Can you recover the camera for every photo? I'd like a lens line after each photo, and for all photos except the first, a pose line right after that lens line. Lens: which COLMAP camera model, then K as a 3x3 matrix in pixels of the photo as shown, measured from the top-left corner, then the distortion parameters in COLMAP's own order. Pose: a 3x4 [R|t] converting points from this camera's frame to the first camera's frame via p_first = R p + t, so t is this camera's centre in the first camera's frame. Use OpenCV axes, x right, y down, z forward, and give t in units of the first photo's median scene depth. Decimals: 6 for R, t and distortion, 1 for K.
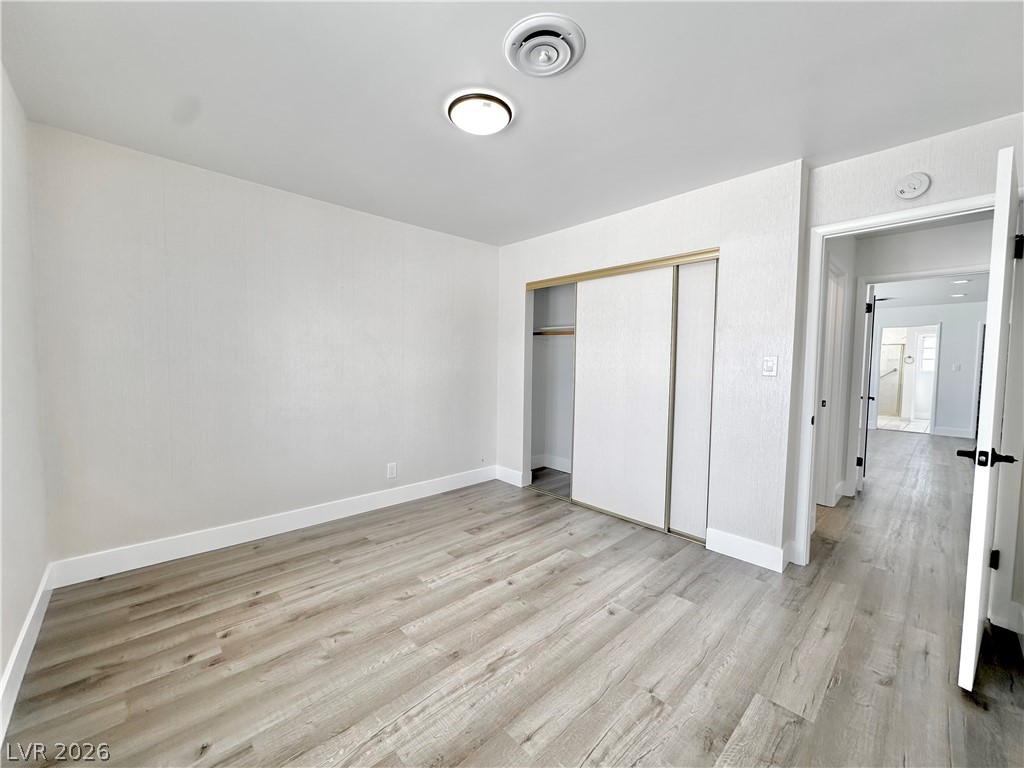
lens RADIAL K [[407.5, 0, 508.8], [0, 407.5, 385.9], [0, 0, 1]] dist [0.001079, 0.000350]
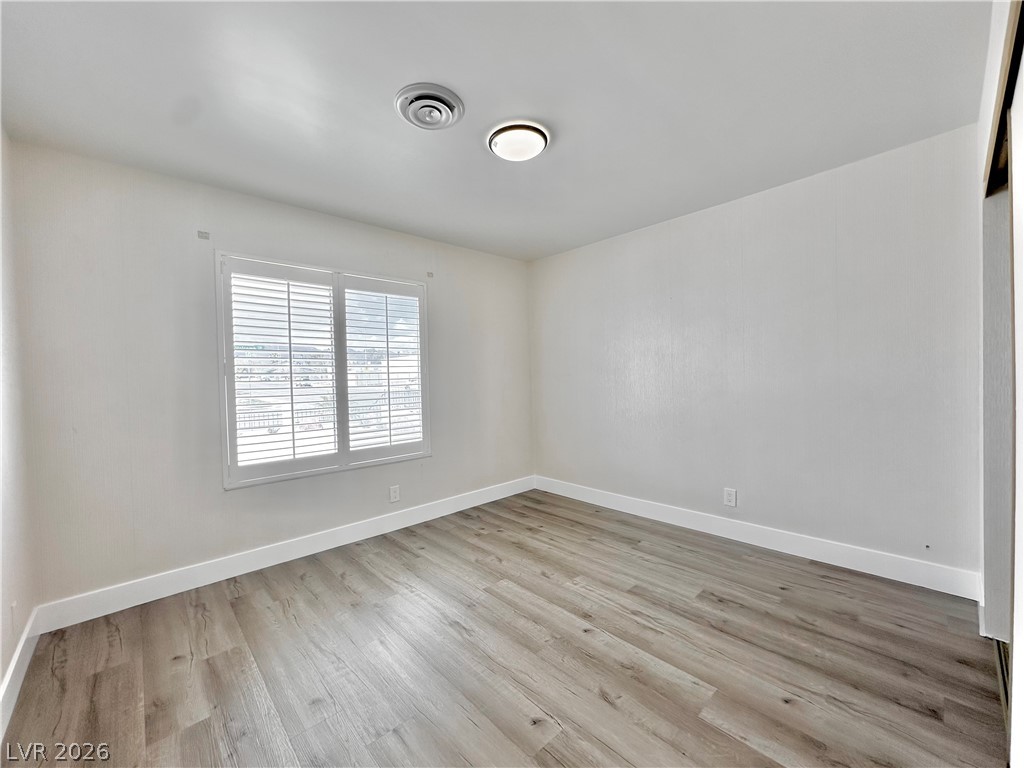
lens RADIAL K [[407.5, 0, 513.9], [0, 407.5, 382.1], [0, 0, 1]] dist [0.001079, 0.000350]
pose [[-0.002272, 0.002508, -0.999994, 0.806223], [-0.030206, 0.999540, 0.002575, -0.026529], [0.999541, 0.030212, -0.002196, 0.796985]]
